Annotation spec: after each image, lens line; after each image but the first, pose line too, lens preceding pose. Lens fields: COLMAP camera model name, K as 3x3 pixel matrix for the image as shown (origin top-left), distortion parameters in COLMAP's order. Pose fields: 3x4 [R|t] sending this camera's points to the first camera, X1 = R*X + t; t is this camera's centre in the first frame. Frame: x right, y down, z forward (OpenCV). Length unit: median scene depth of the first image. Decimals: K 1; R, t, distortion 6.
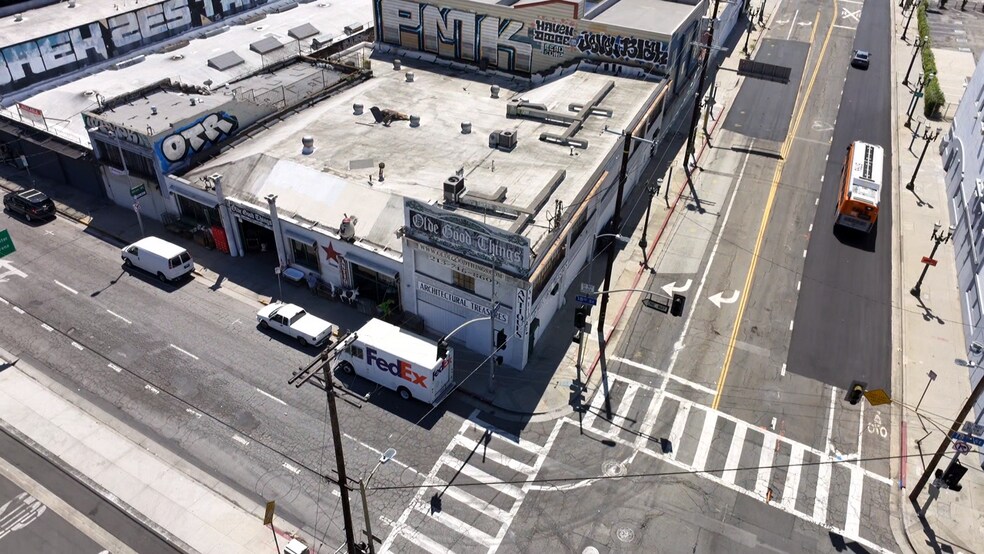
lens RADIAL K [[720.4, 0, 492.9], [0, 720.4, 276.4], [0, 0, 1]] dist [-0.029856, -0.004959]
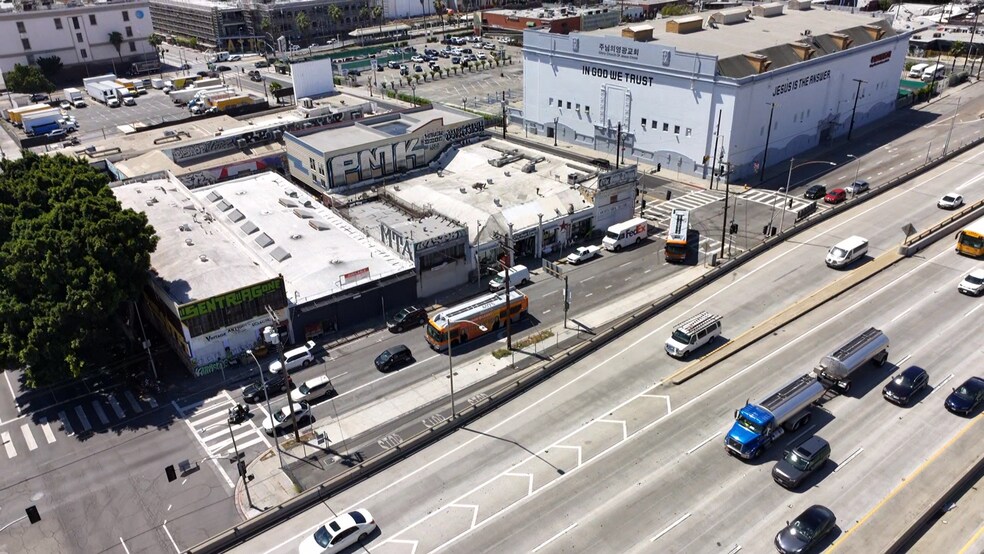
lens RADIAL K [[720.4, 0, 489.9], [0, 720.4, 276.0], [0, 0, 1]] dist [-0.029856, -0.004959]
pose [[0.394700, -0.443287, 0.804803, -1.926593], [0.565877, 0.807364, 0.167174, -0.361675], [-0.723875, 0.389436, 0.569513, -0.011654]]
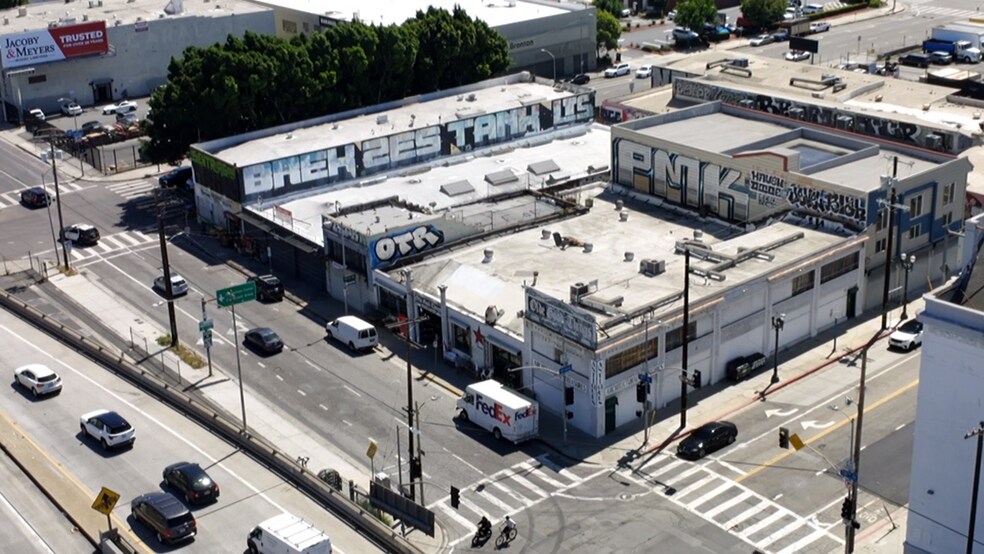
lens RADIAL K [[1438.9, 0, 499.3], [0, 1438.9, 277.8], [0, 0, 1]] dist [-0.033442, 0.000000]
pose [[0.918716, 0.092058, -0.384039, 0.660411], [-0.190544, 0.955102, -0.226879, 0.378088], [0.345910, 0.281614, 0.895008, -1.073270]]
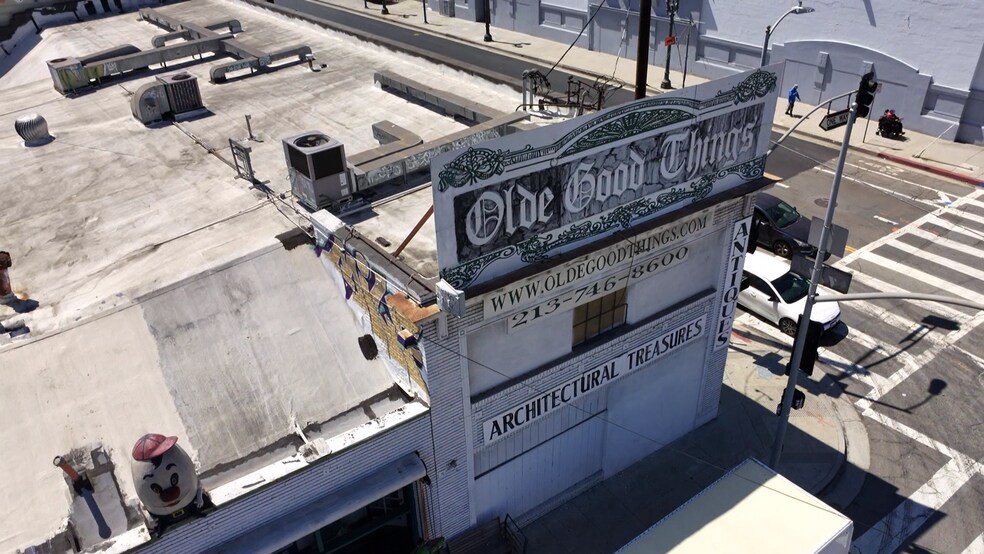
lens RADIAL K [[720.4, 0, 495.0], [0, 720.4, 280.1], [0, 0, 1]] dist [-0.029856, -0.004959]
pose [[0.434491, -0.508477, 0.743417, -0.261247], [0.564710, 0.796806, 0.214949, -0.093533], [-0.701656, 0.326421, 0.633347, 0.657843]]
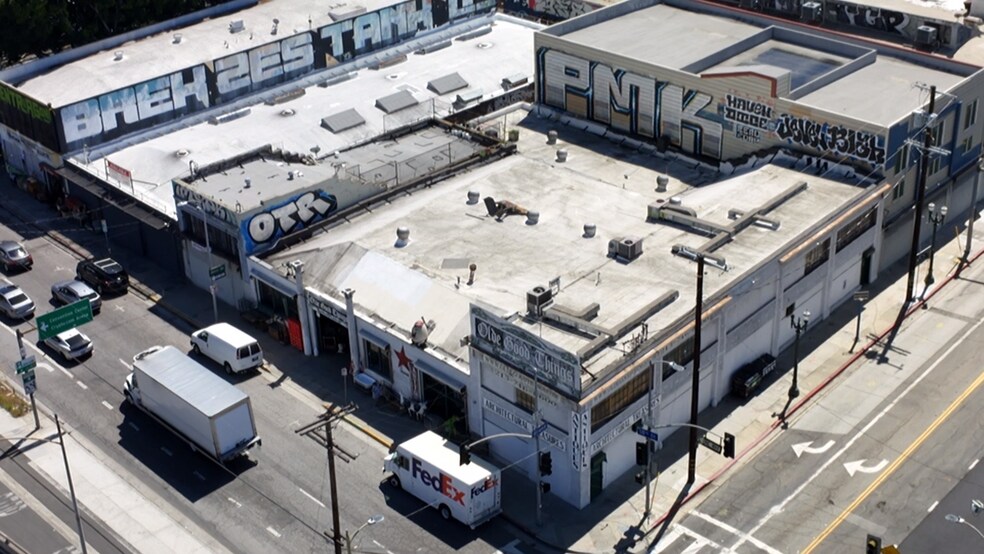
lens RADIAL K [[1438.9, 0, 496.5], [0, 1438.9, 275.7], [0, 0, 1]] dist [-0.033442, 0.000000]
pose [[0.958490, 0.084812, -0.272220, 0.333934], [-0.122181, 0.984809, -0.123379, 0.065808], [0.257621, 0.151517, 0.954292, -0.636818]]
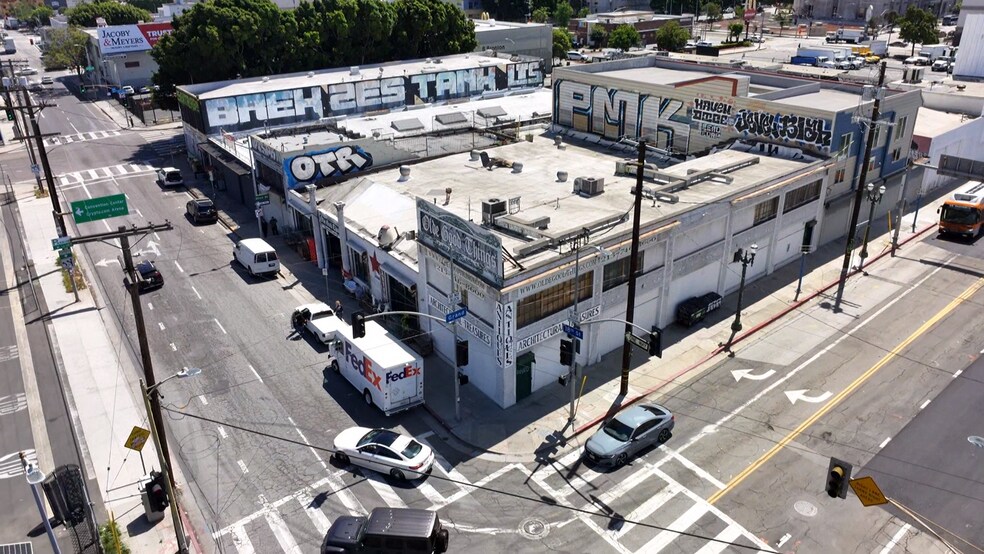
lens RADIAL K [[720.4, 0, 492.3], [0, 720.4, 277.1], [0, 0, 1]] dist [-0.029856, -0.004959]
pose [[0.906051, 0.137740, -0.400123, 0.294846], [-0.219497, 0.961371, -0.166090, 0.105173], [0.361790, 0.238312, 0.901285, 0.148314]]
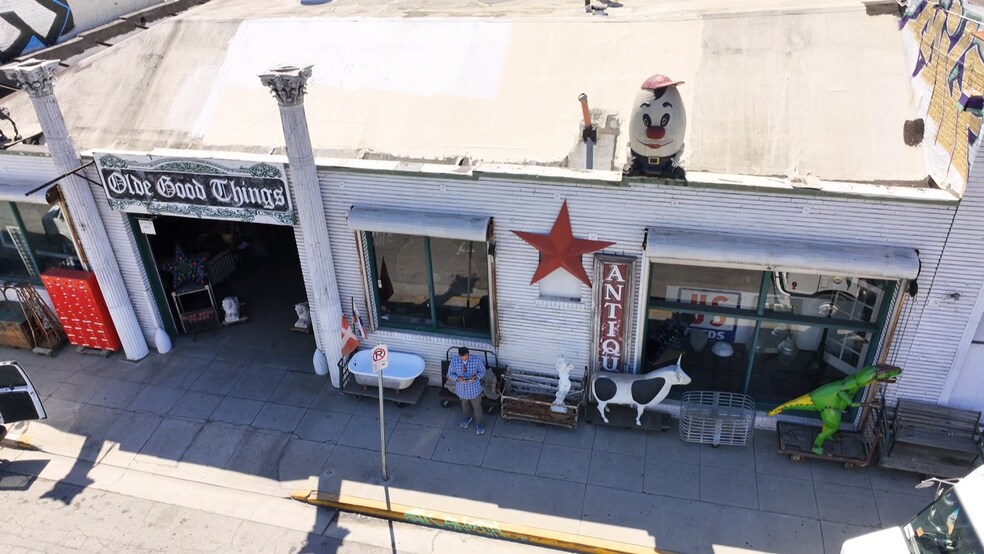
lens RADIAL K [[720.4, 0, 490.3], [0, 720.4, 277.8], [0, 0, 1]] dist [-0.029856, -0.004959]
pose [[0.958480, -0.193256, 0.209687, -0.278866], [0.211101, 0.975224, -0.066138, -0.009723], [-0.191710, 0.107657, 0.975529, 0.681562]]
